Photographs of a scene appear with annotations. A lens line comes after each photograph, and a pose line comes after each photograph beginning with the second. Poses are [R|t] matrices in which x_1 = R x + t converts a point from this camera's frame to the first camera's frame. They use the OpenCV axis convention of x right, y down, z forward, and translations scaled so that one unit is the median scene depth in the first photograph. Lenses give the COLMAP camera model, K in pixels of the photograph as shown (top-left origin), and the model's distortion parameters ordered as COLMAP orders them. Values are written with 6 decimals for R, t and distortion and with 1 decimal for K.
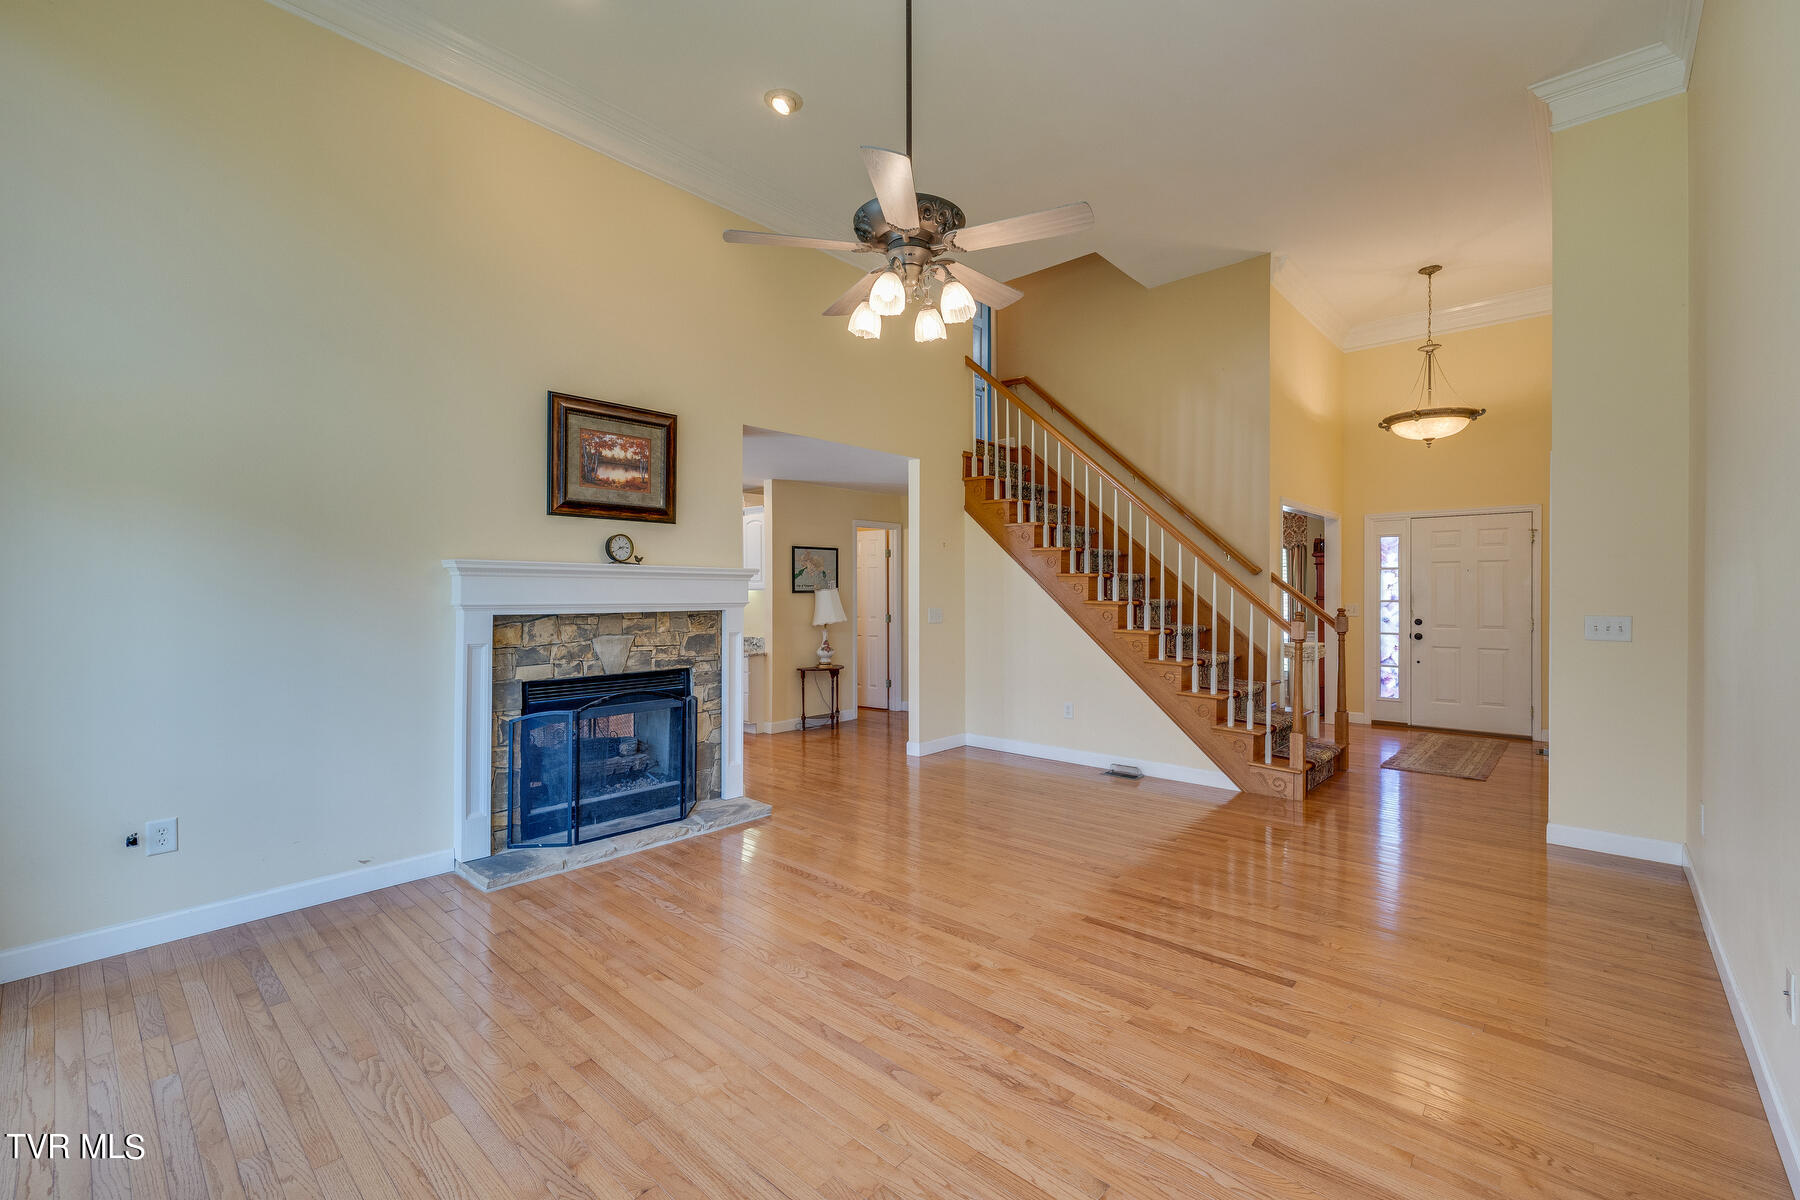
lens RADIAL K [[763.0, 0, 905.7], [0, 763.0, 595.1], [0, 0, 1]] dist [-0.000018, 0.000029]
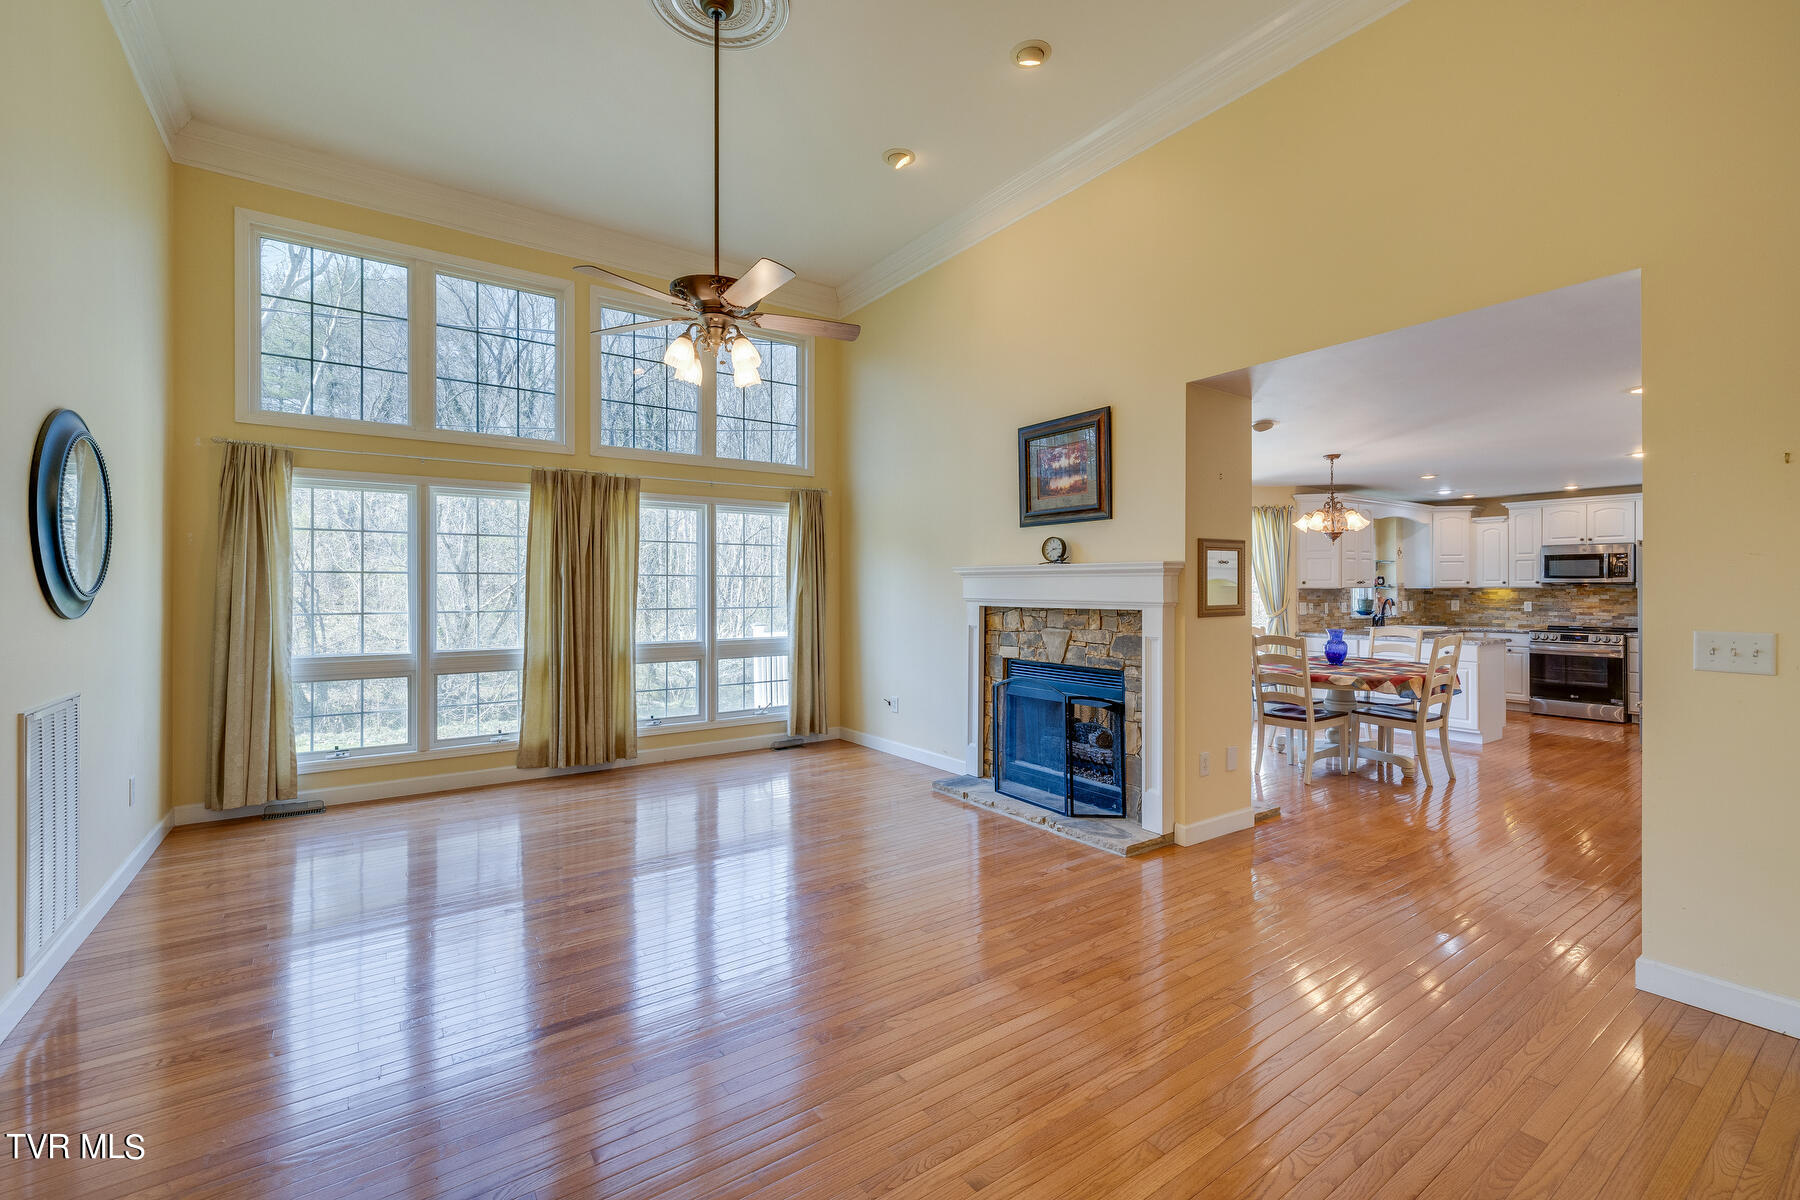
lens RADIAL K [[762.5, 0, 906.3], [0, 762.5, 590.5], [0, 0, 1]] dist [0.001790, 0.000021]
pose [[-0.209877, 0.003828, -0.977720, 0.750722], [-0.005241, 0.999974, 0.005040, -0.006687], [0.977714, 0.006182, -0.209852, 1.024813]]
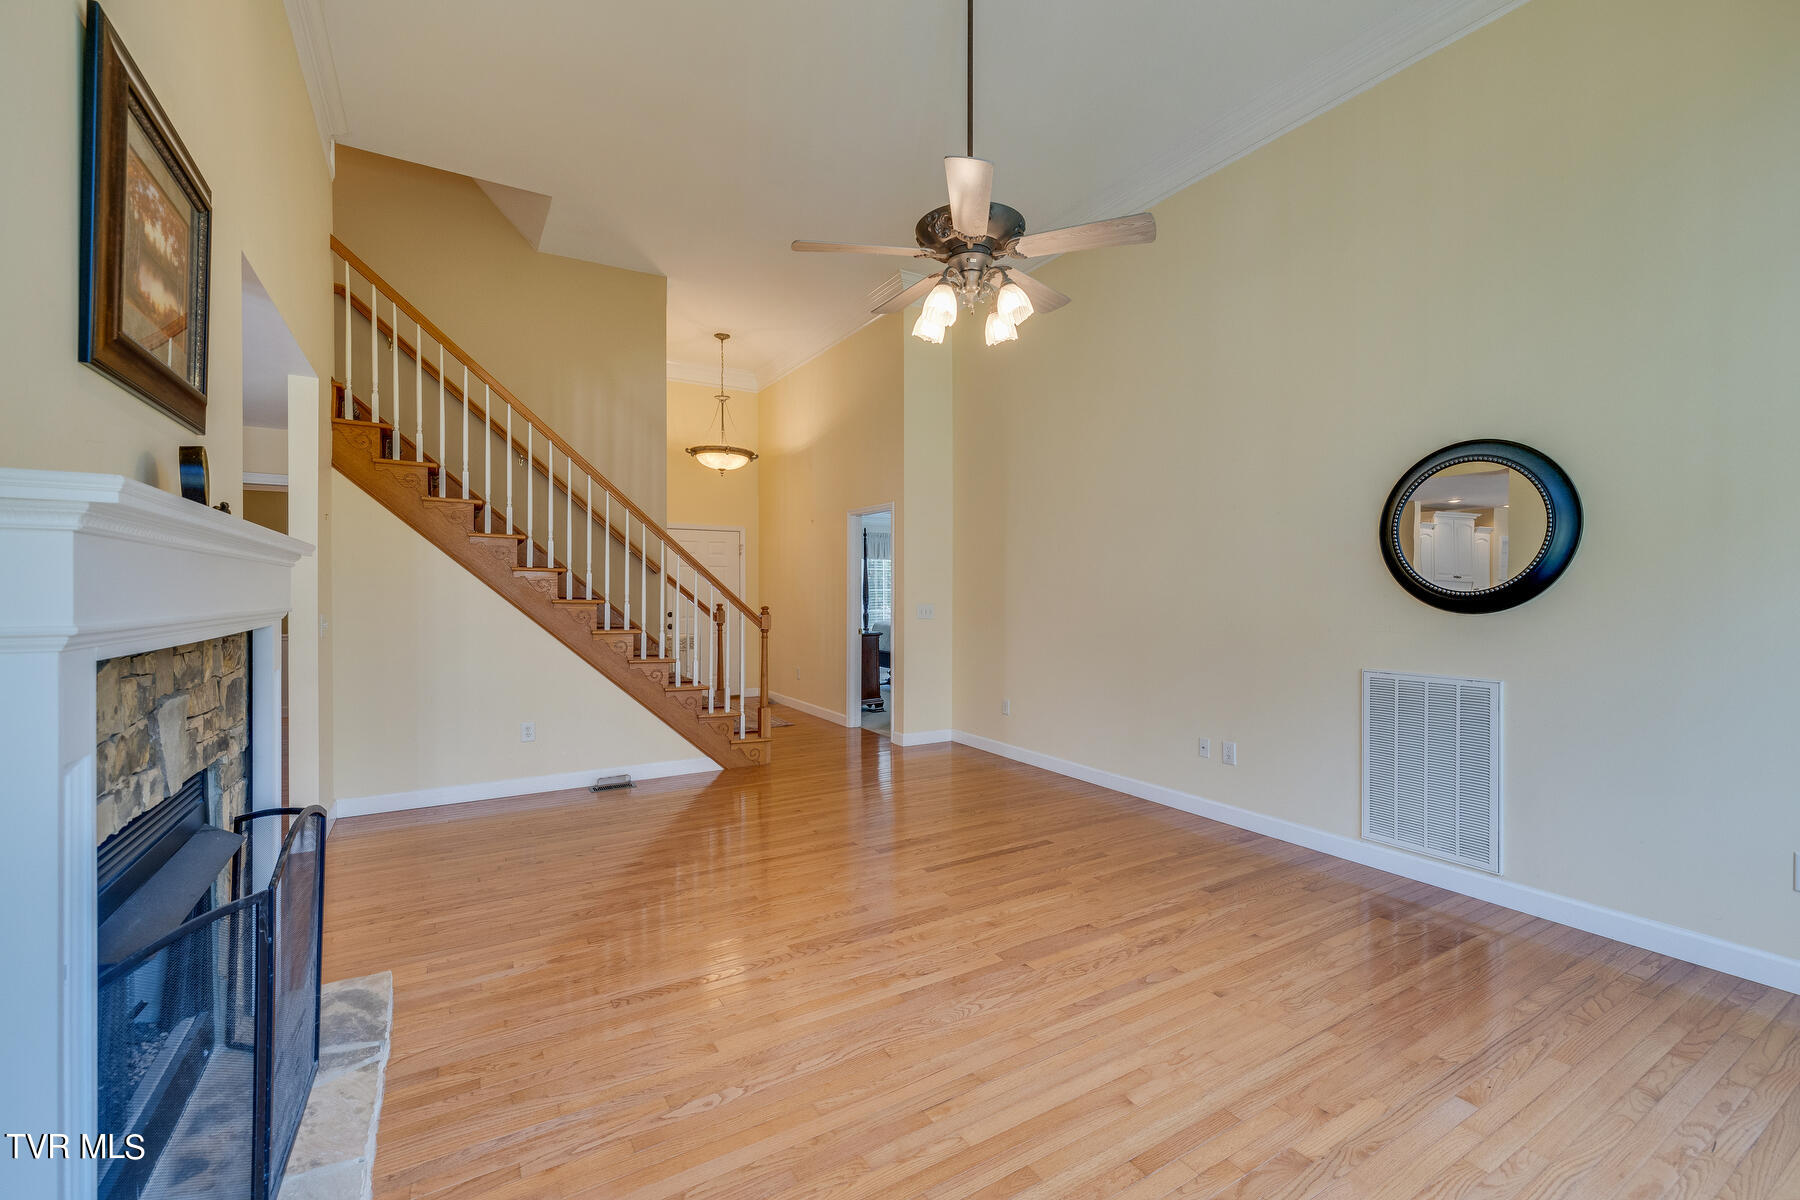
lens RADIAL K [[762.5, 0, 906.3], [0, 762.5, 590.5], [0, 0, 1]] dist [0.001790, 0.000021]
pose [[0.280628, 0.000265, 0.959817, -0.663131], [0.003179, 0.999994, -0.001205, -0.000367], [-0.959811, 0.003389, 0.280625, 0.524478]]
